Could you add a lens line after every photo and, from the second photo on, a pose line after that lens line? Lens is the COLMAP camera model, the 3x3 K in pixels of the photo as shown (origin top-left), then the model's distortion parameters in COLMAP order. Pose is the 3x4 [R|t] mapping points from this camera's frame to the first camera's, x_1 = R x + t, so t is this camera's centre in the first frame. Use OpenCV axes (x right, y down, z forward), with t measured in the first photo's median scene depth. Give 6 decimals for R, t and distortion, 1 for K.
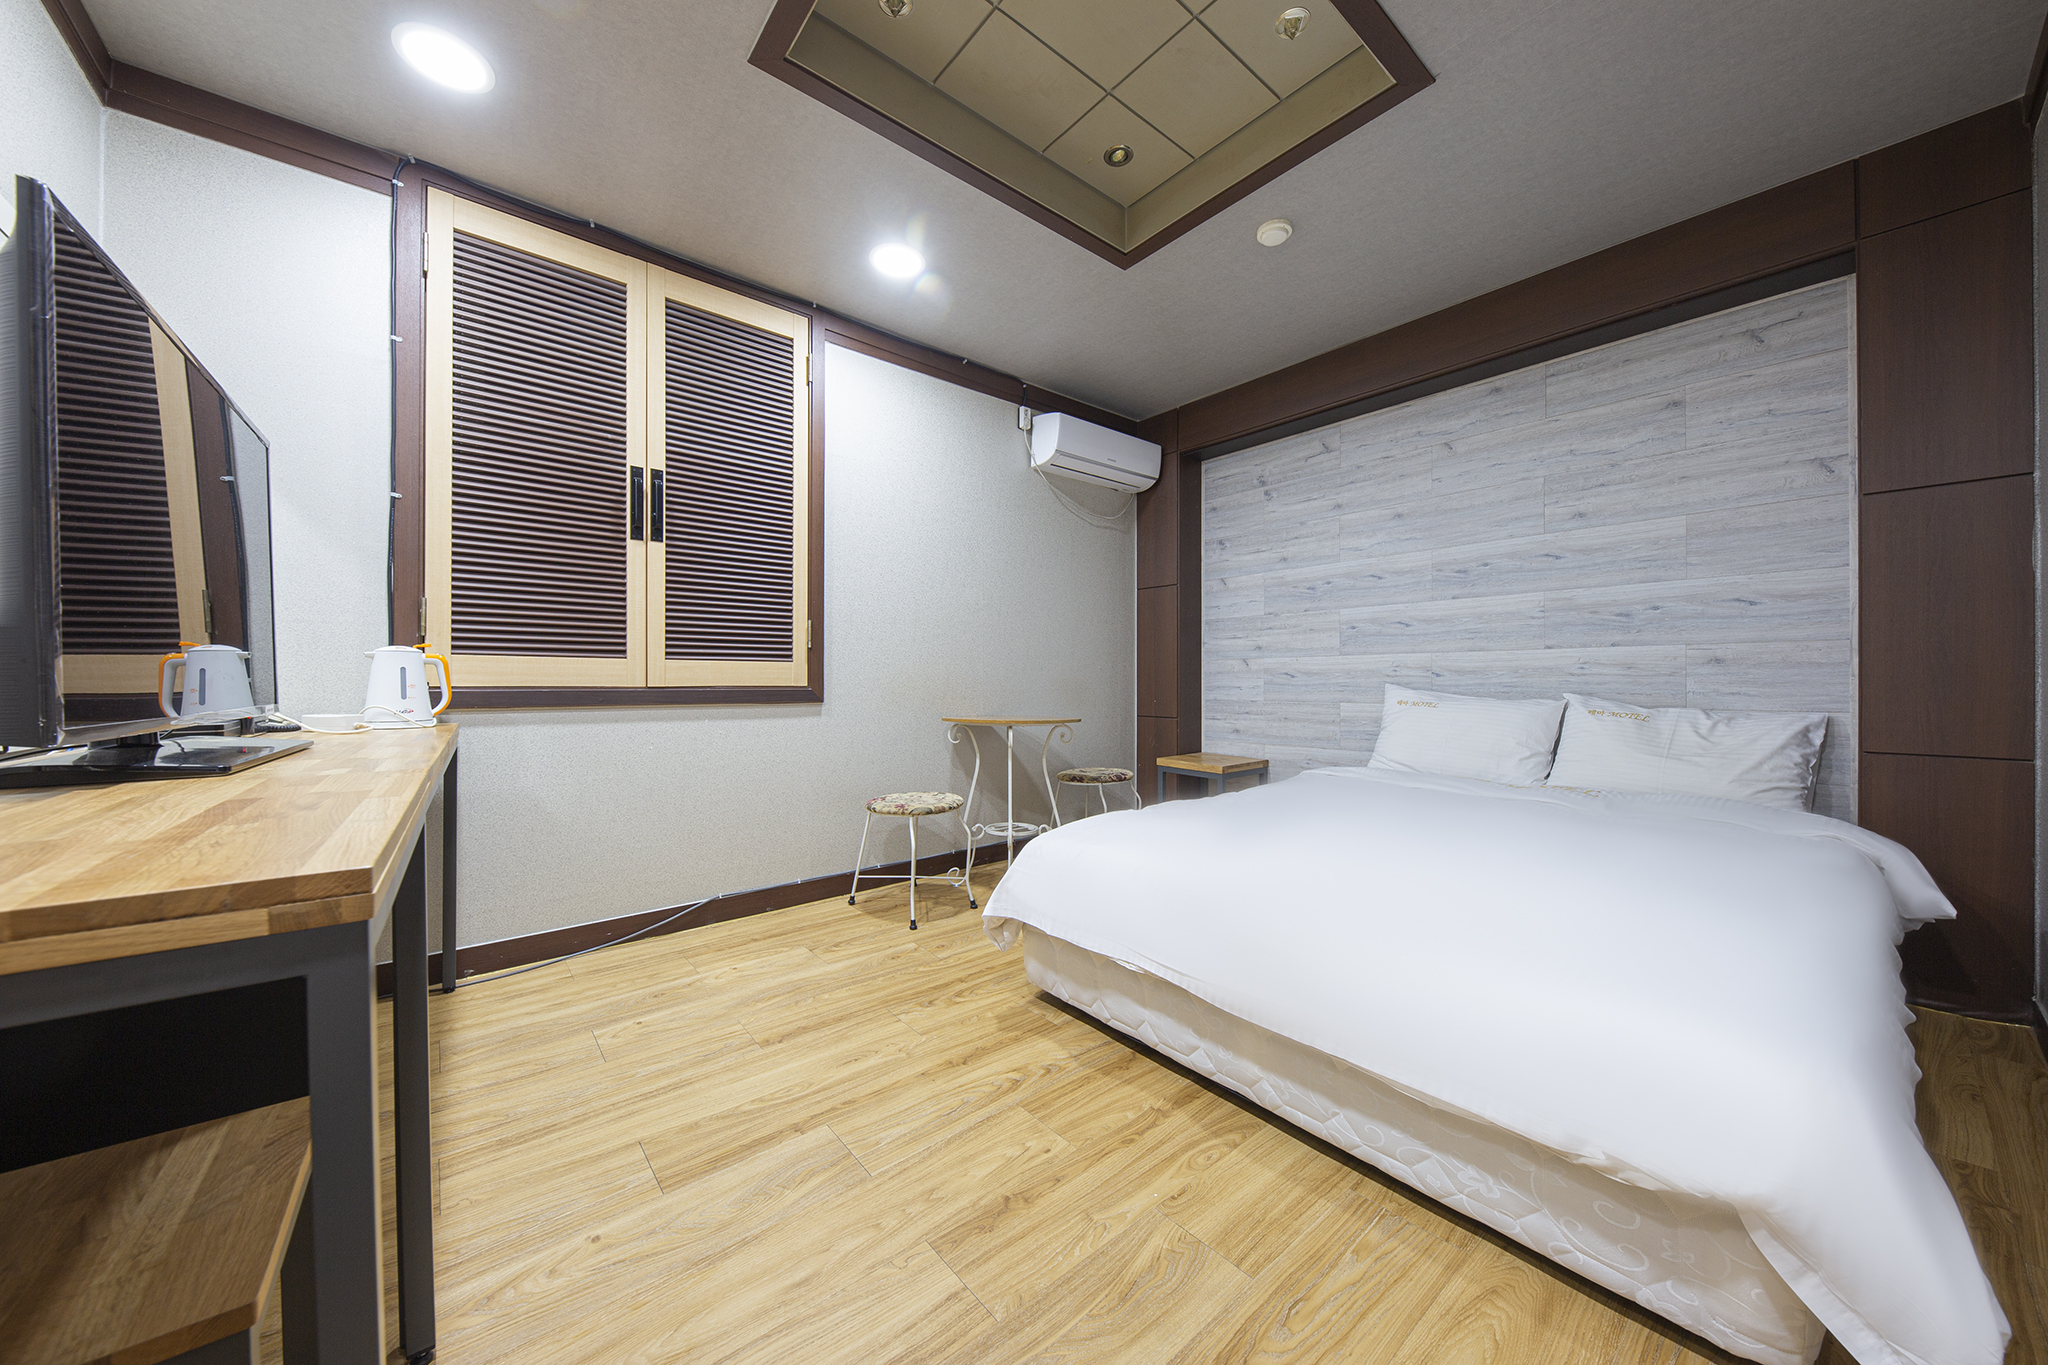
lens RADIAL K [[704.8, 0, 1022.2], [0, 704.8, 681.5], [0, 0, 1]] dist [0.015988, -0.009545]
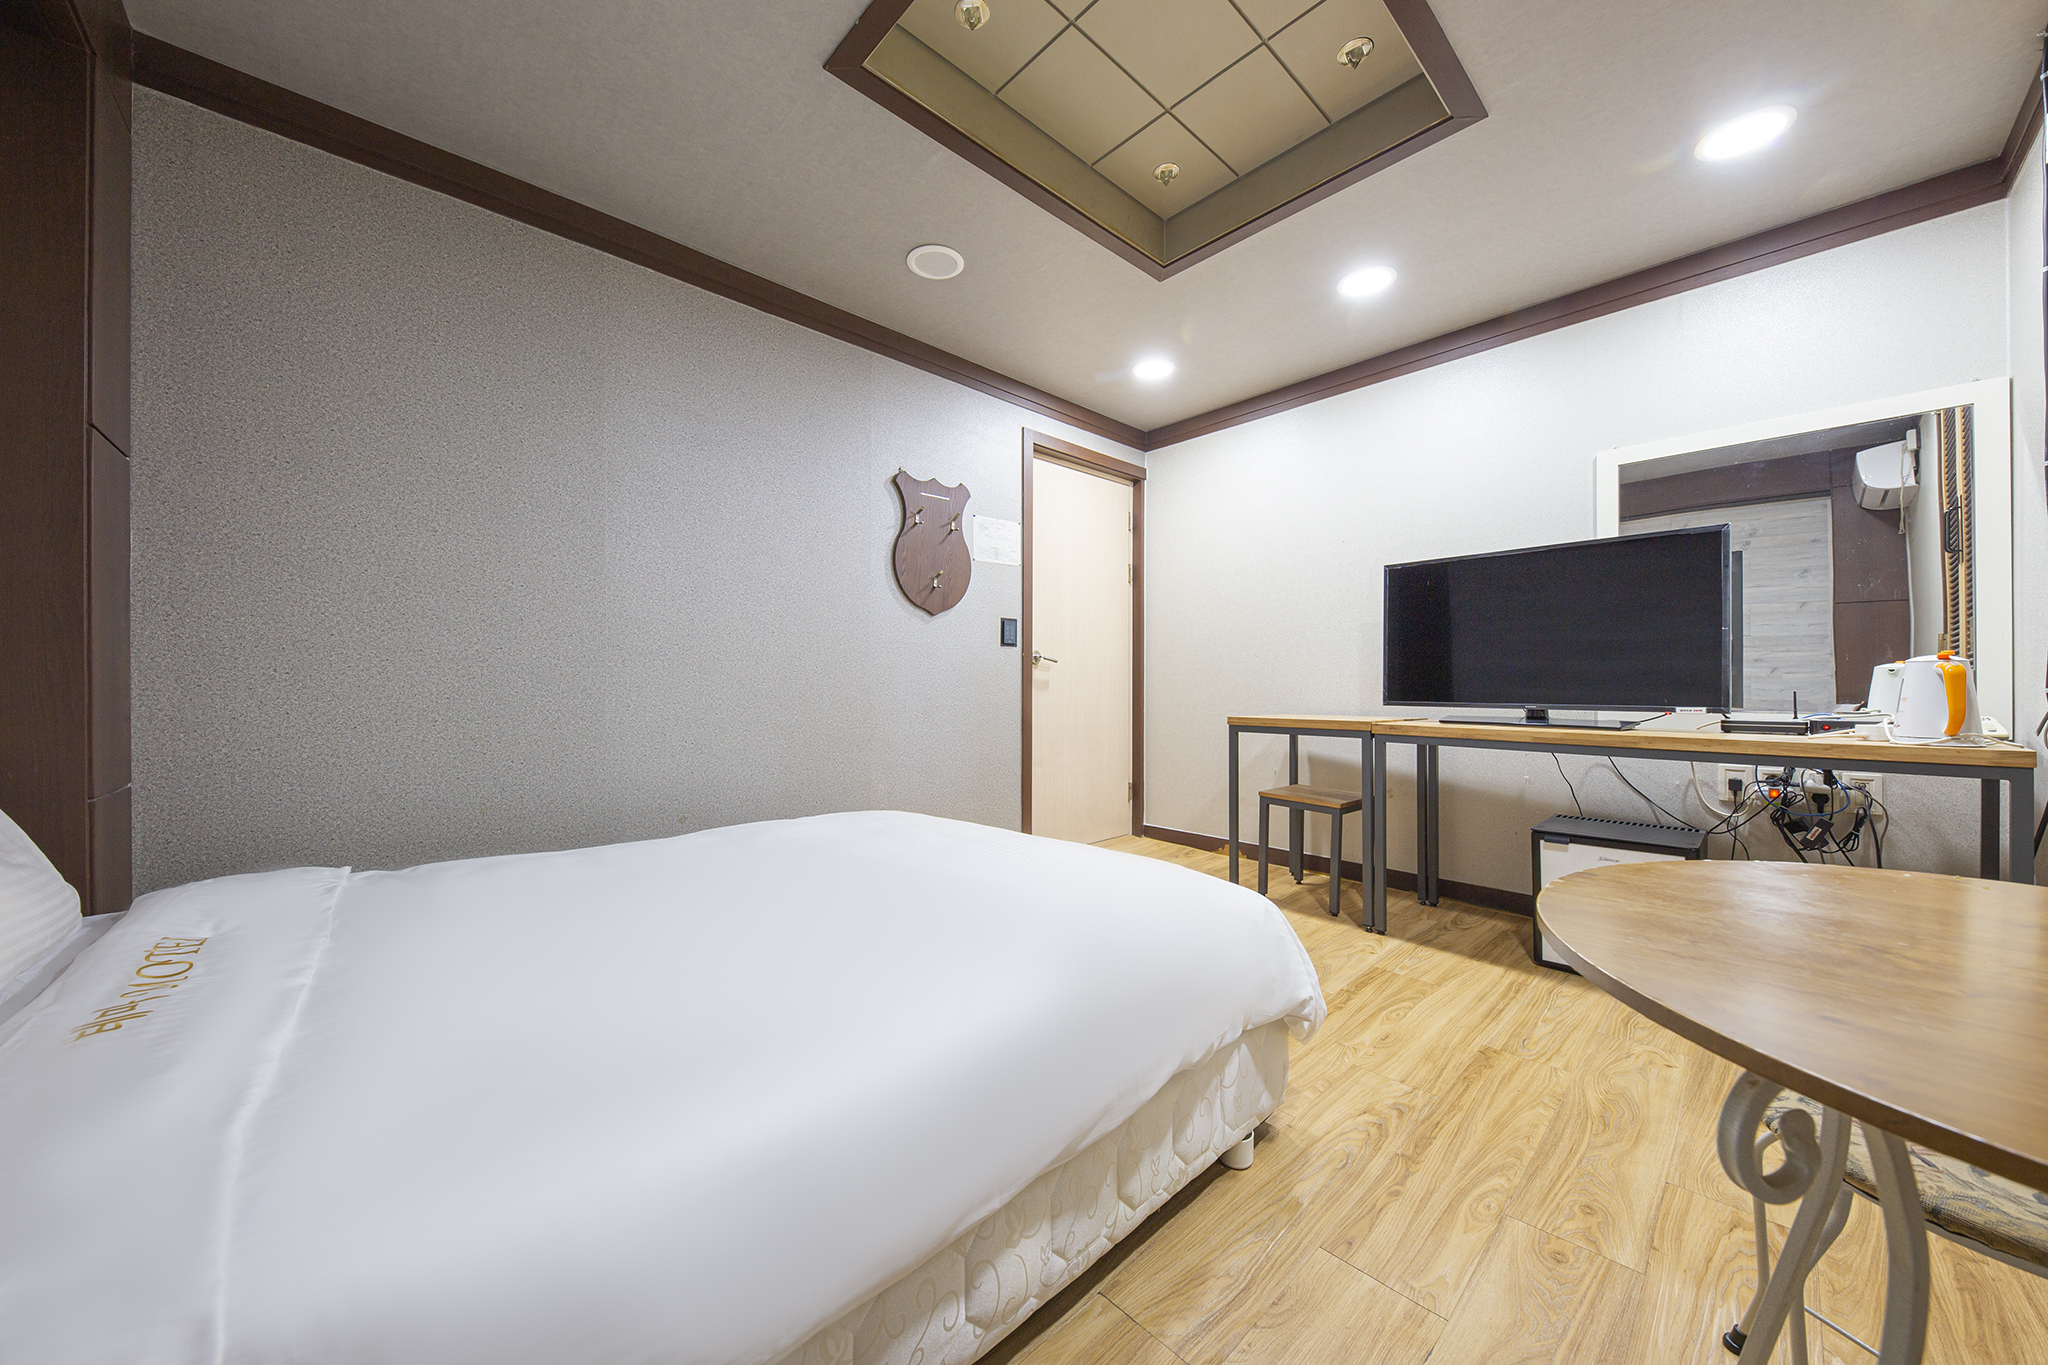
lens RADIAL K [[704.8, 0, 1022.2], [0, 704.8, 681.5], [0, 0, 1]] dist [0.015988, -0.009545]
pose [[-0.998068, 0.000648, -0.062135, 0.255211], [0.000688, 1.000000, -0.000628, -0.011194], [0.062134, -0.000670, -0.998068, 1.353054]]
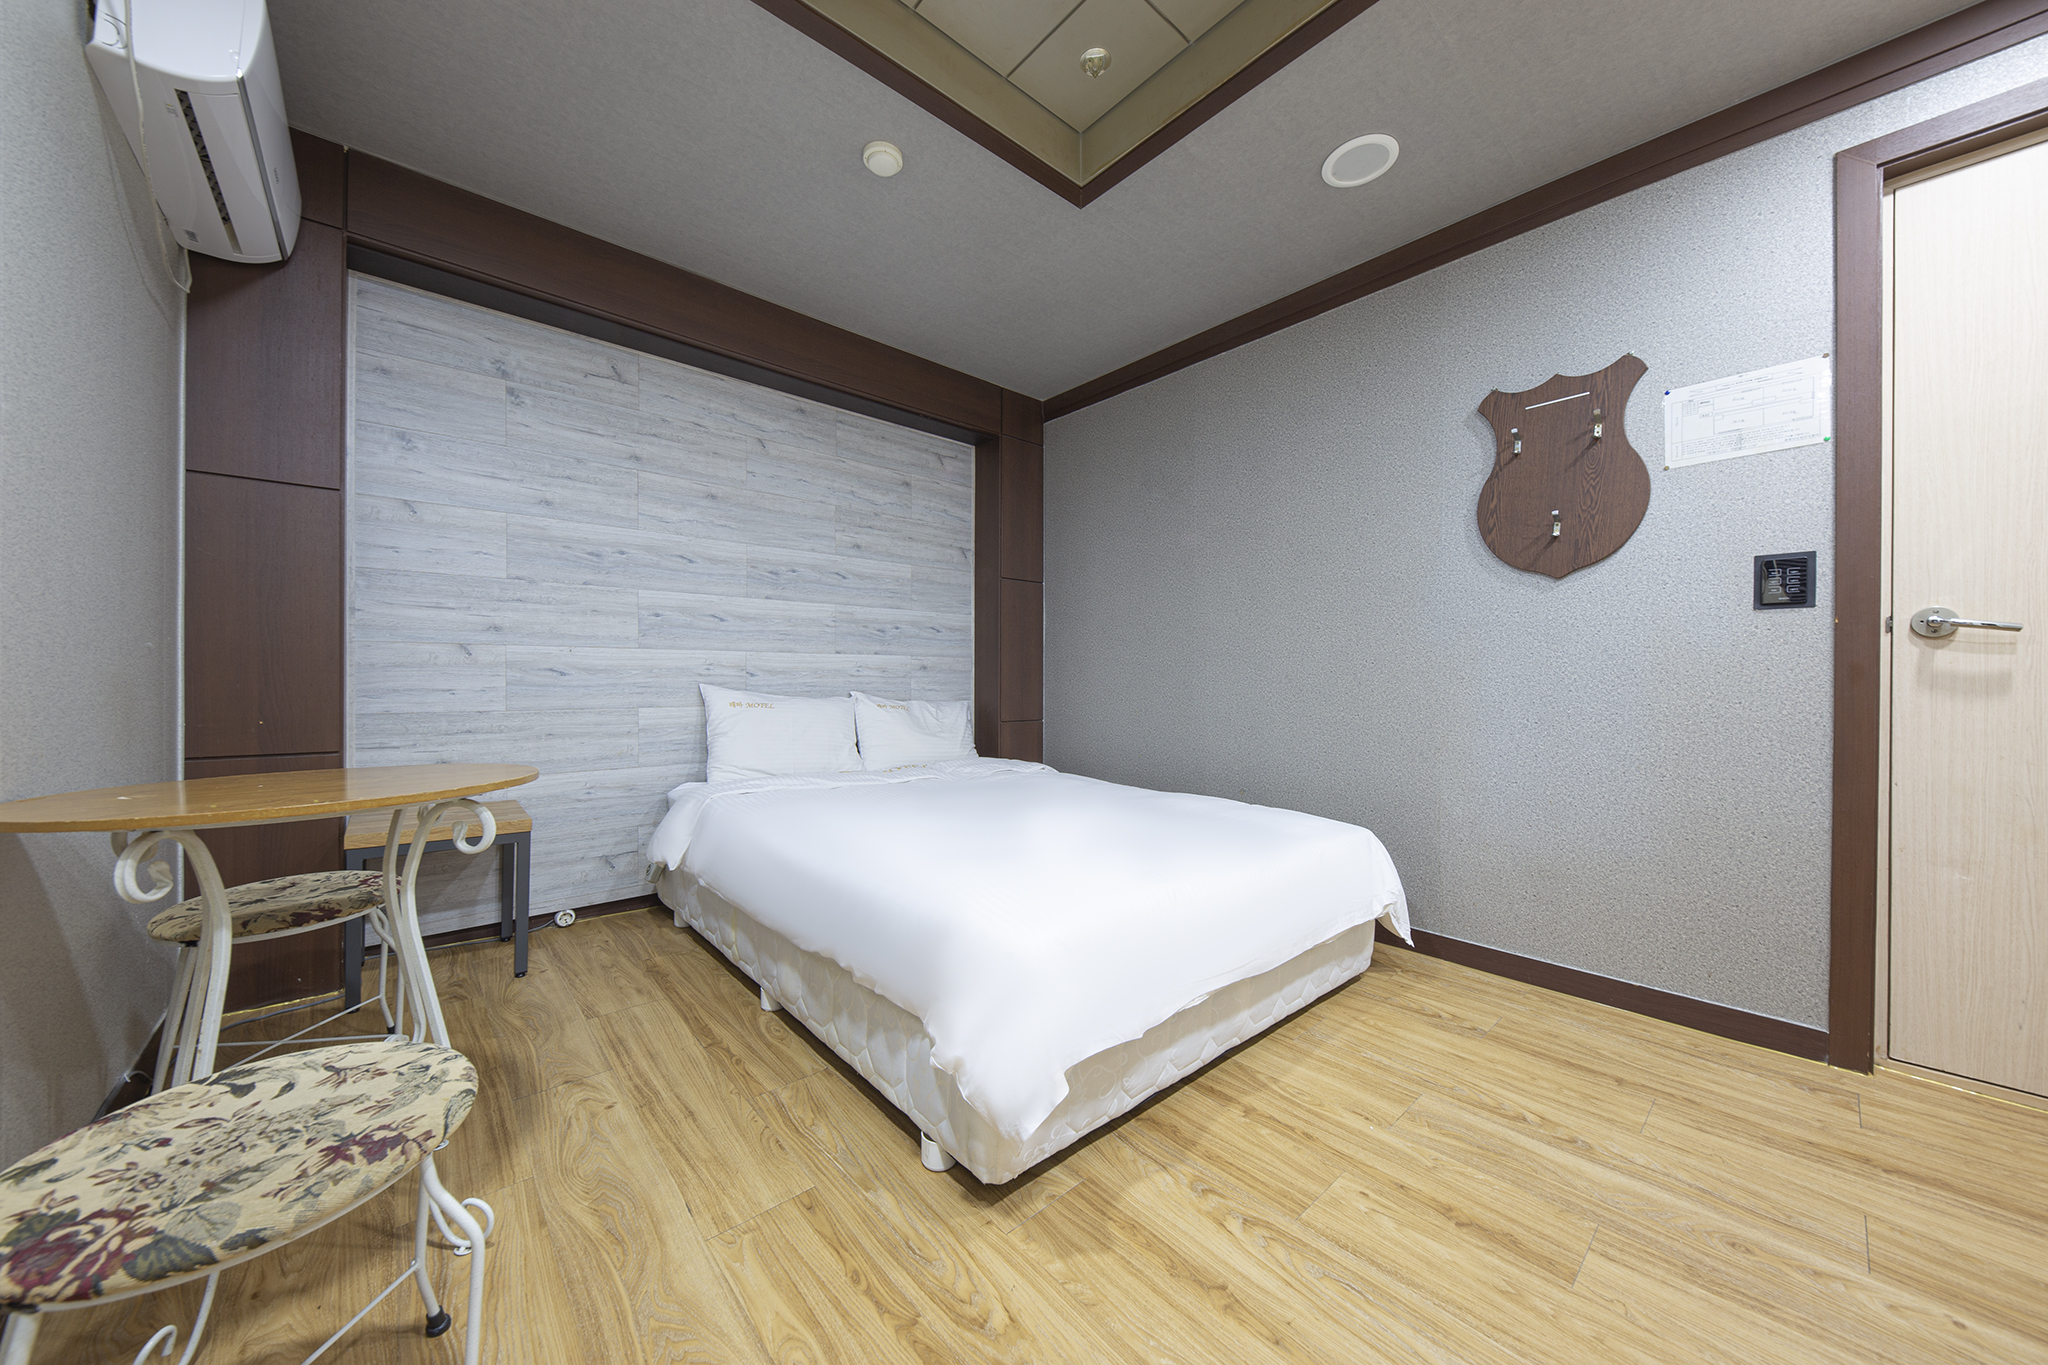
lens RADIAL K [[704.8, 0, 1022.2], [0, 704.8, 681.5], [0, 0, 1]] dist [0.015988, -0.009545]
pose [[-0.032833, -0.002588, 0.999457, -0.464242], [-0.004936, 0.999985, 0.002427, -0.004786], [-0.999449, -0.004854, -0.032846, 0.783486]]
